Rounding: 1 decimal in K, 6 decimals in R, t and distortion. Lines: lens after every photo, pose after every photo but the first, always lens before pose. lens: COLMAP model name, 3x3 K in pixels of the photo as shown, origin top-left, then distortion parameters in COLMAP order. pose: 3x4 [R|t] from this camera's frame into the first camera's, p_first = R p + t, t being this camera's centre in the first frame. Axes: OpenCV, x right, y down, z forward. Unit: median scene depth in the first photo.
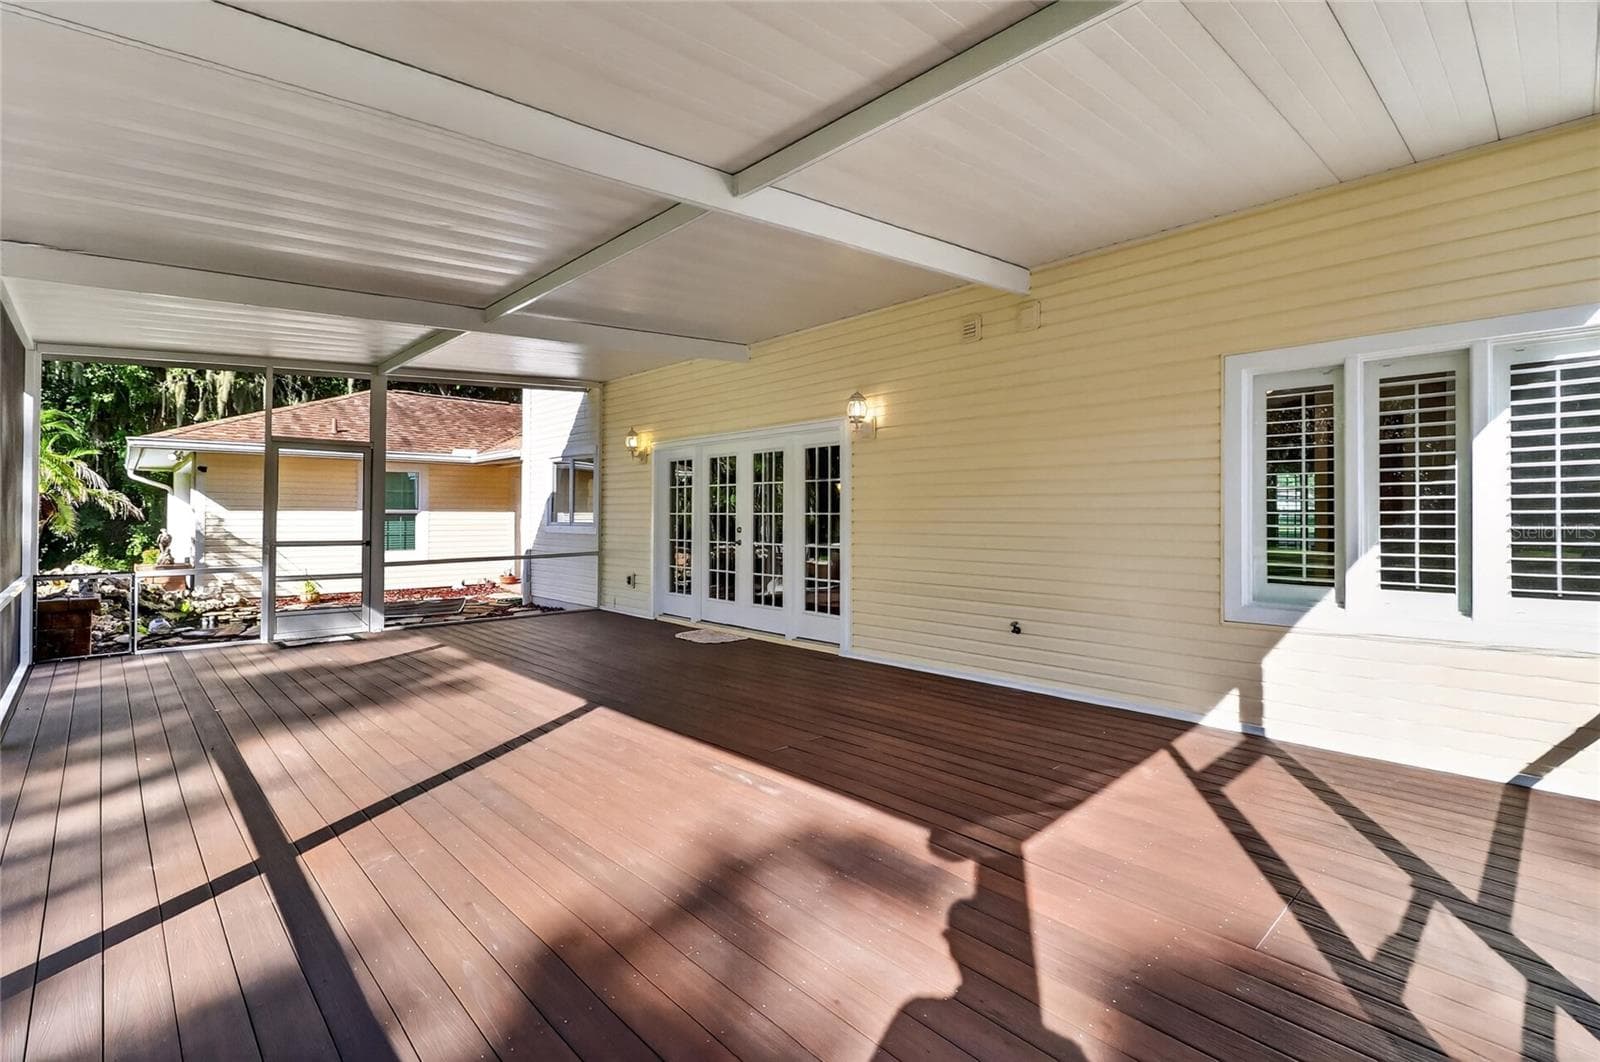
lens RADIAL K [[733.2, 0, 803.0], [0, 733.2, 519.9], [0, 0, 1]] dist [0.003496, -0.001957]
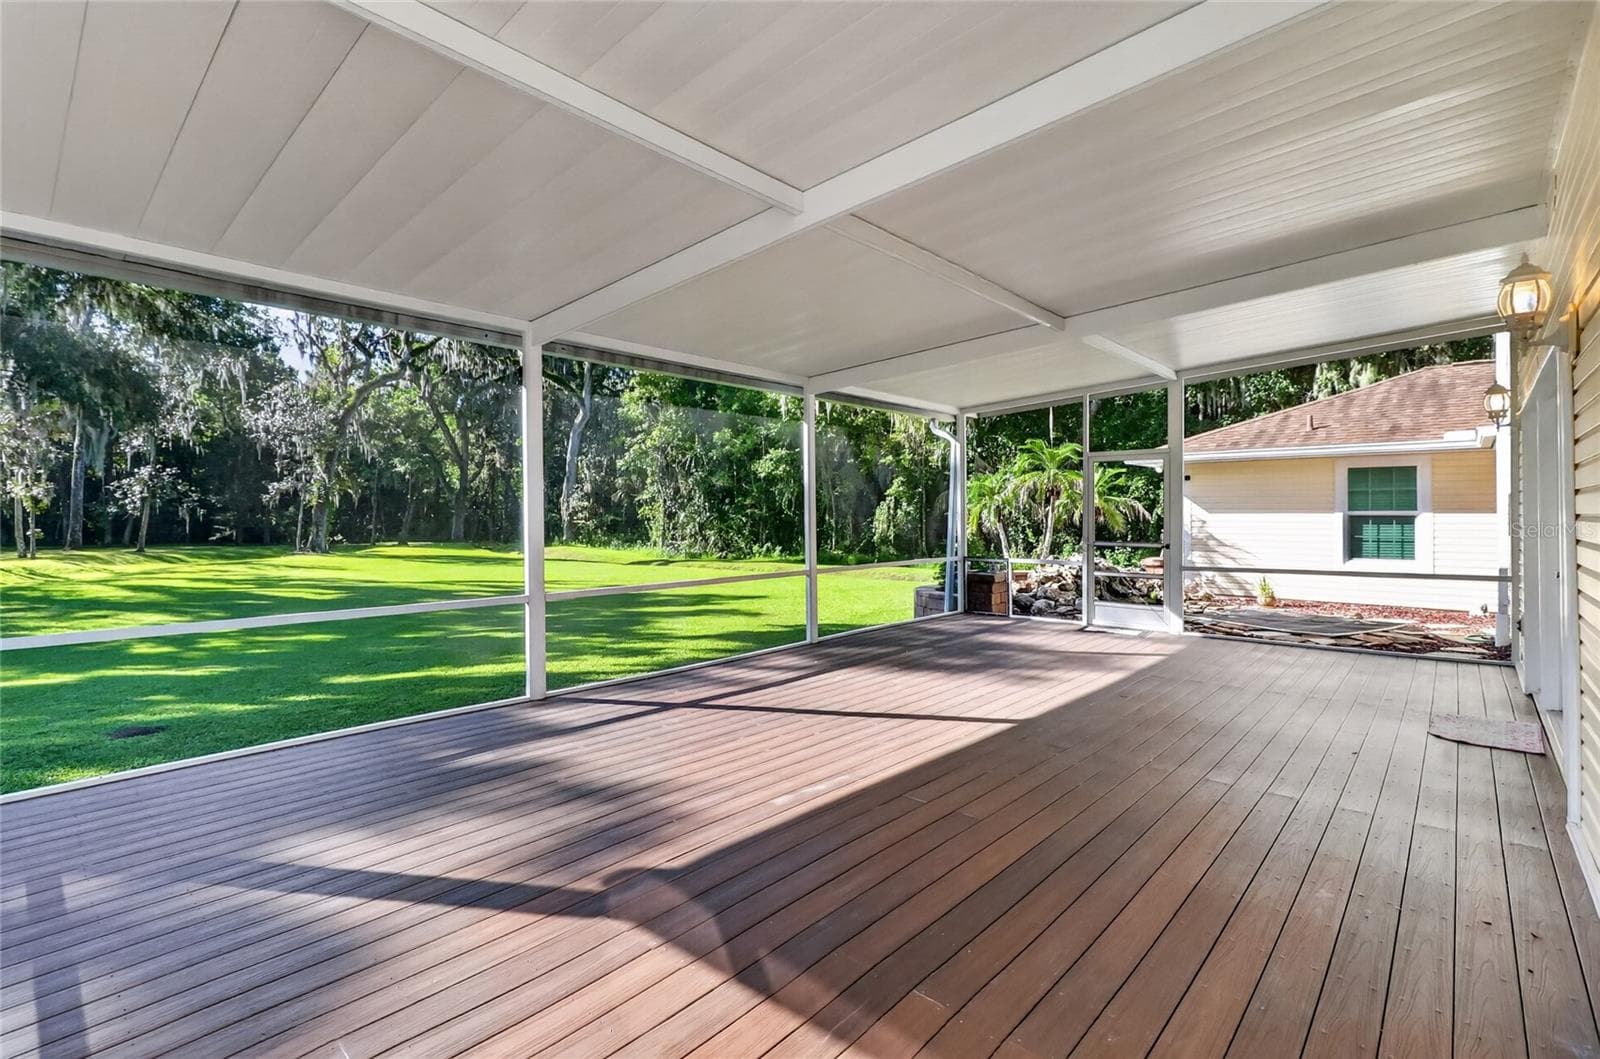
lens RADIAL K [[736.0, 0, 773.3], [0, 736.0, 502.3], [0, 0, 1]] dist [-0.000954, -0.000024]
pose [[0.070863, -0.019701, -0.997291, 0.279834], [-0.001901, 0.999800, -0.019886, -0.006822], [0.997484, 0.003305, 0.070811, 0.262621]]
